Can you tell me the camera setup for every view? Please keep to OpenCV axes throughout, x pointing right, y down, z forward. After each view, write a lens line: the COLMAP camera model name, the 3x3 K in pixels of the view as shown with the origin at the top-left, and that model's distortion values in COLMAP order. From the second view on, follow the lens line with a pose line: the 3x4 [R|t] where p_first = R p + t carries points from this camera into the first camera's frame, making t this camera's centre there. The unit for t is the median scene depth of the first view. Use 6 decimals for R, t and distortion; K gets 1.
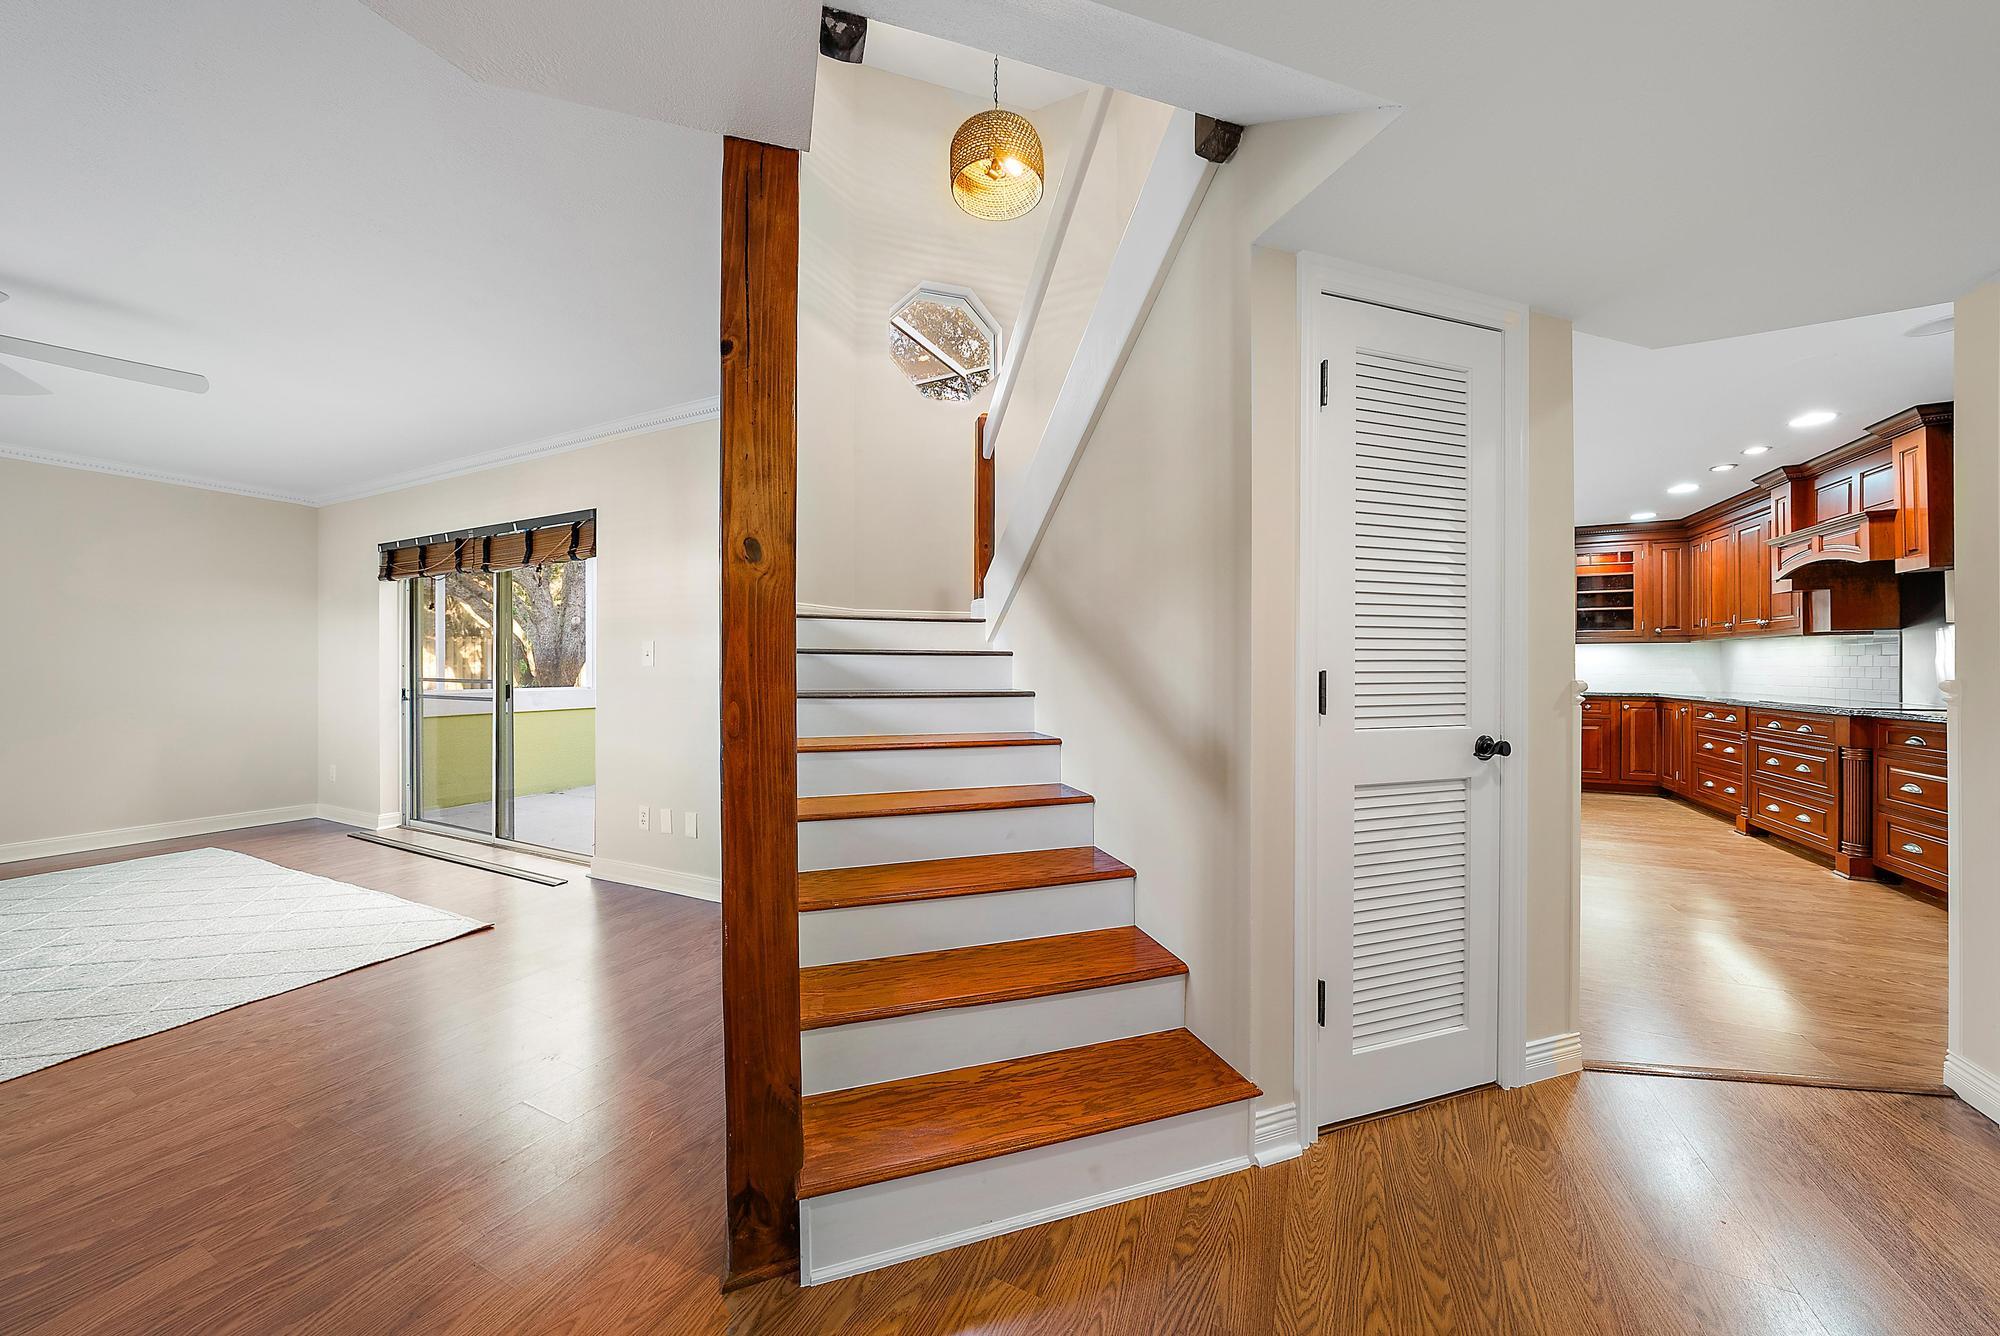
lens RADIAL K [[691.8, 0, 1007.7], [0, 691.8, 665.8], [0, 0, 1]] dist [0.000072, -0.000266]
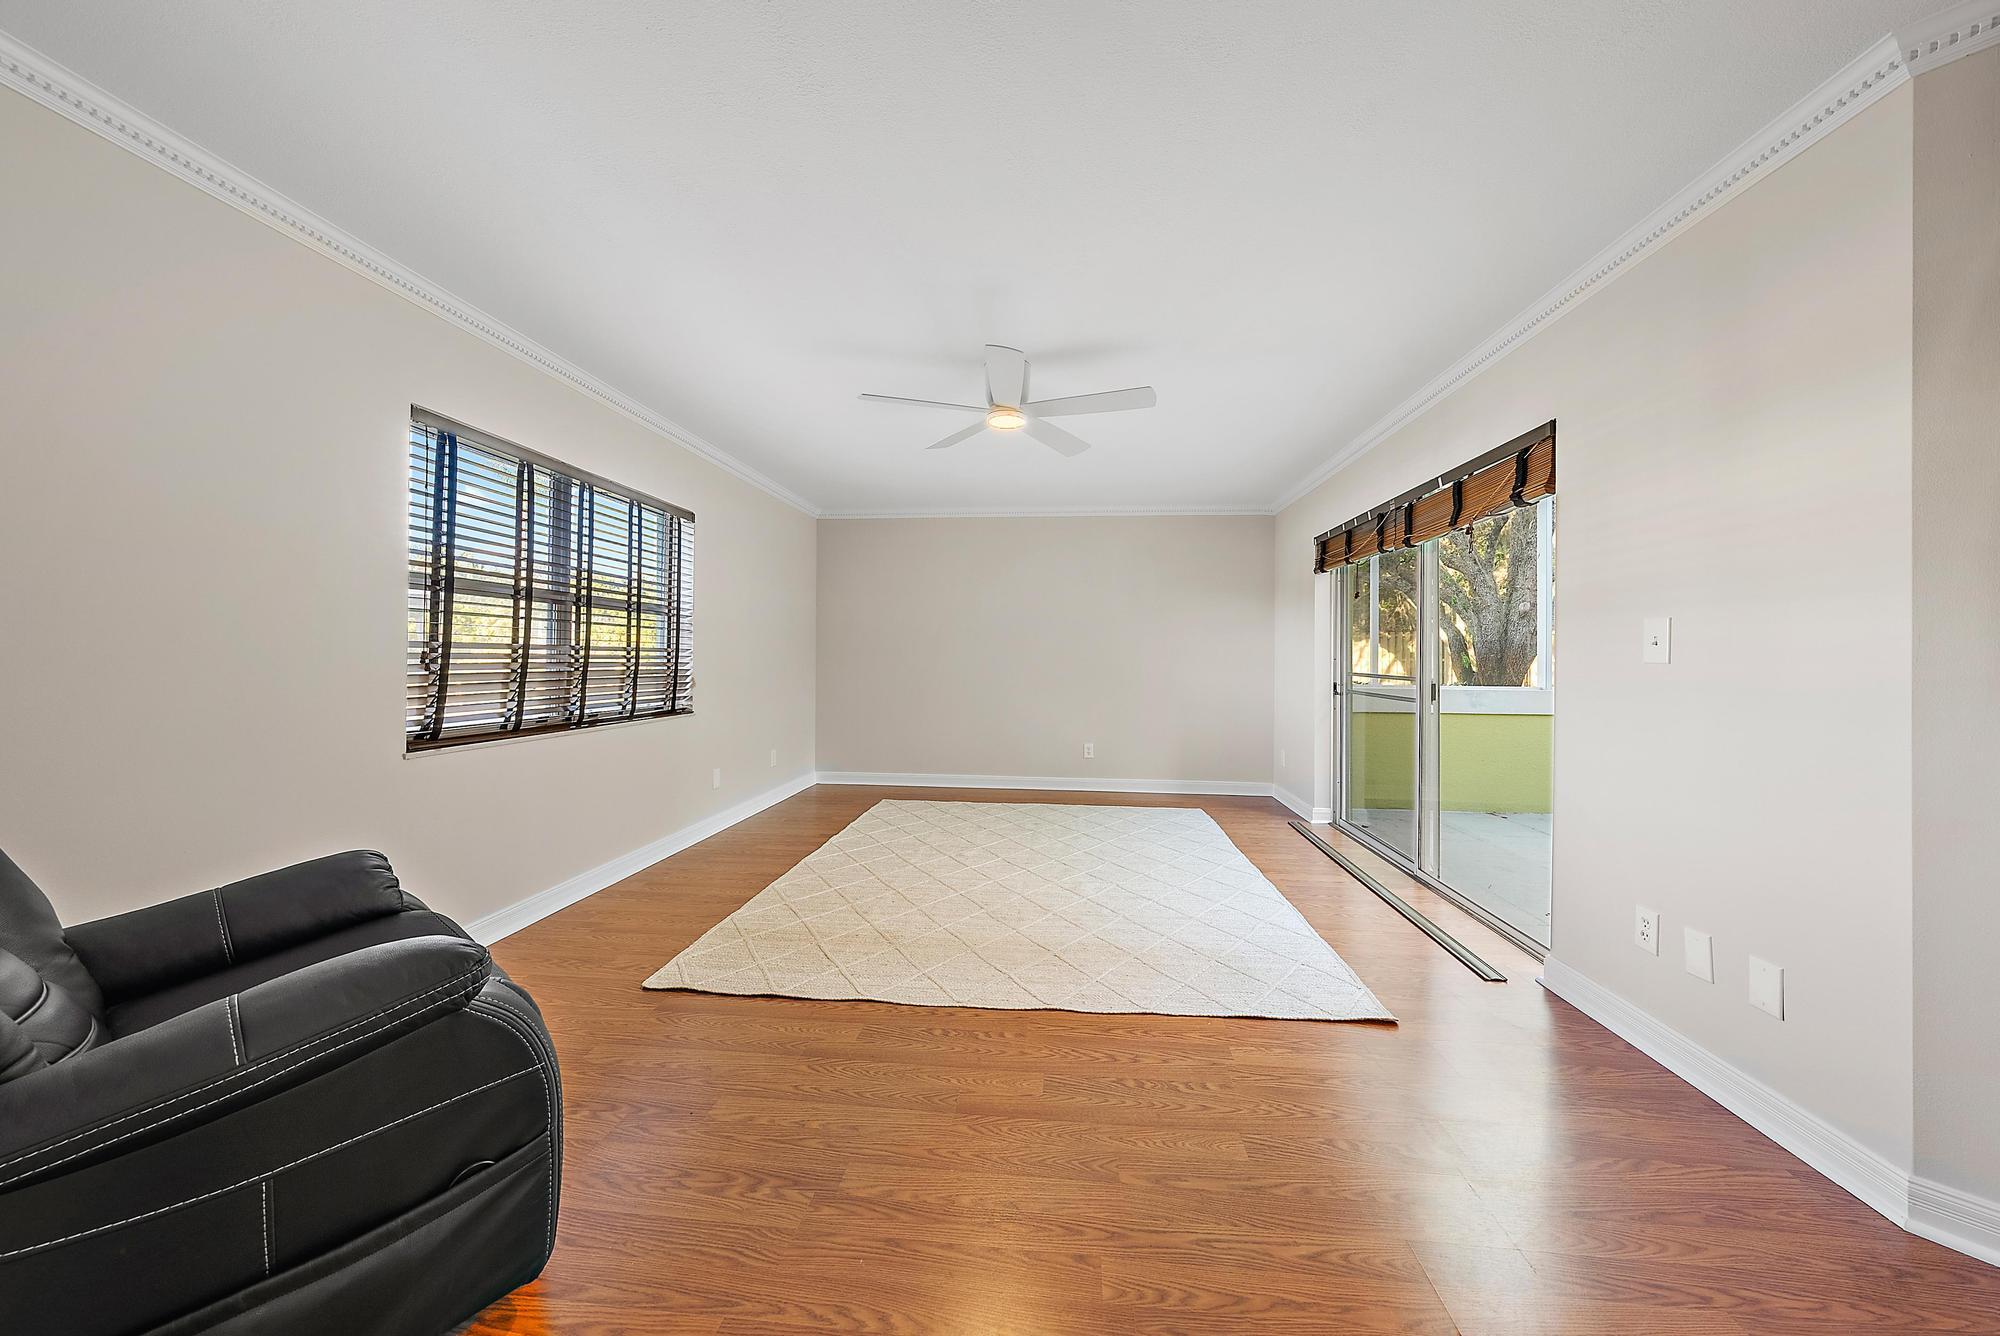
lens RADIAL K [[691.8, 0, 1003.5], [0, 691.8, 655.8], [0, 0, 1]] dist [0.000072, -0.000266]
pose [[0.358353, 0.000409, -0.933586, -0.142569], [-0.006327, 0.999978, -0.001990, -0.000079], [0.933565, 0.006620, 0.358347, 0.232940]]
